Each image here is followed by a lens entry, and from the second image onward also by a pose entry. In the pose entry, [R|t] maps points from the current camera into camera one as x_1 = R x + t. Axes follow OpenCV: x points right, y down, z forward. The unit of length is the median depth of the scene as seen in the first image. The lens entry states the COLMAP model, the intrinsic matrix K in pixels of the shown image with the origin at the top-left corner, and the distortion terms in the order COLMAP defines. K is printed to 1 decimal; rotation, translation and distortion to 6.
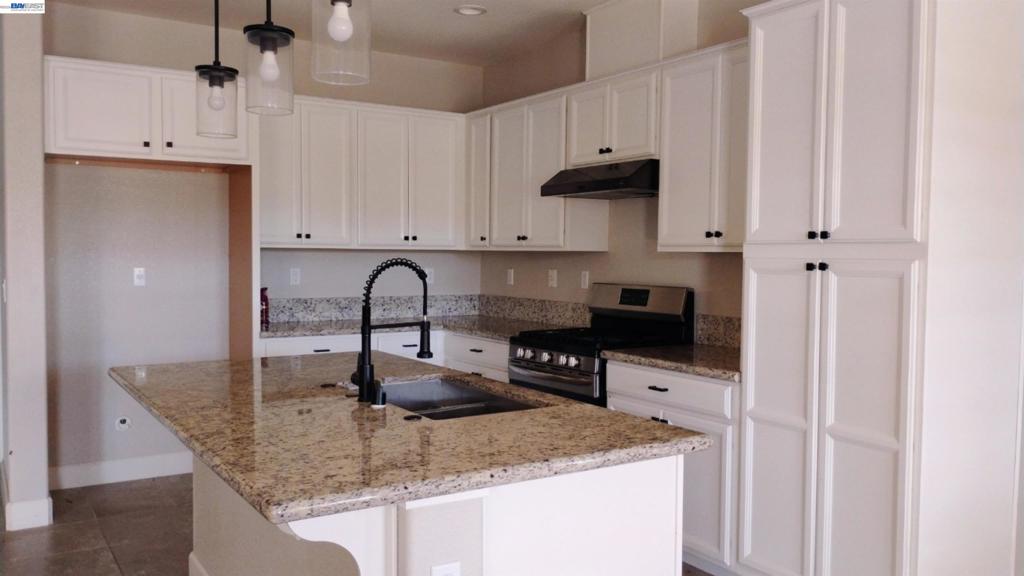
lens RADIAL K [[858.9, 0, 513.6], [0, 858.9, 291.4], [0, 0, 1]] dist [0.071969, -0.089770]
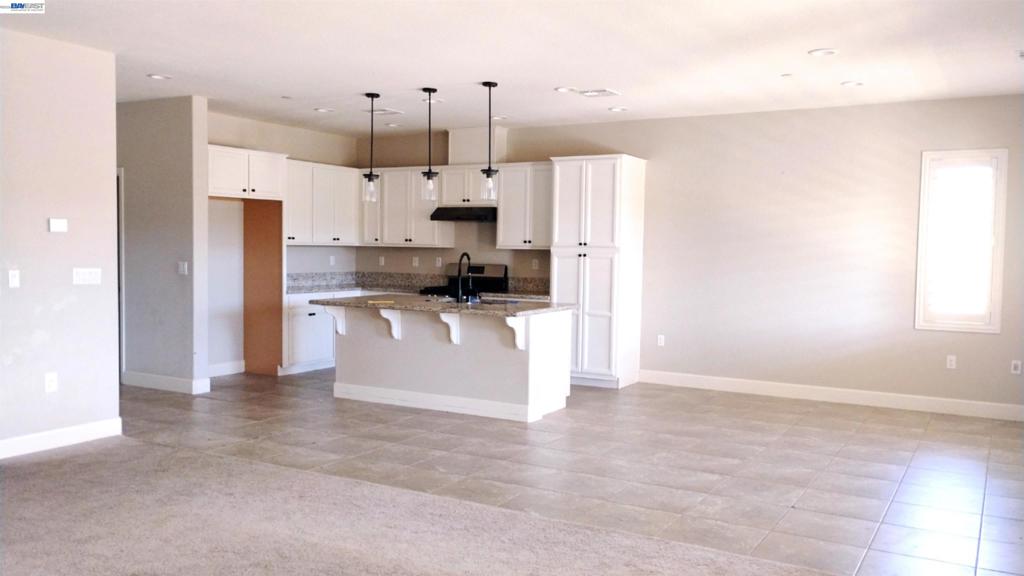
lens RADIAL K [[858.9, 0, 513.6], [0, 858.9, 291.4], [0, 0, 1]] dist [0.071969, -0.089770]
pose [[0.890088, -0.019273, 0.455381, -0.749454], [0.013323, 0.999779, 0.016272, 0.026852], [-0.455594, -0.008416, 0.890148, -0.925291]]
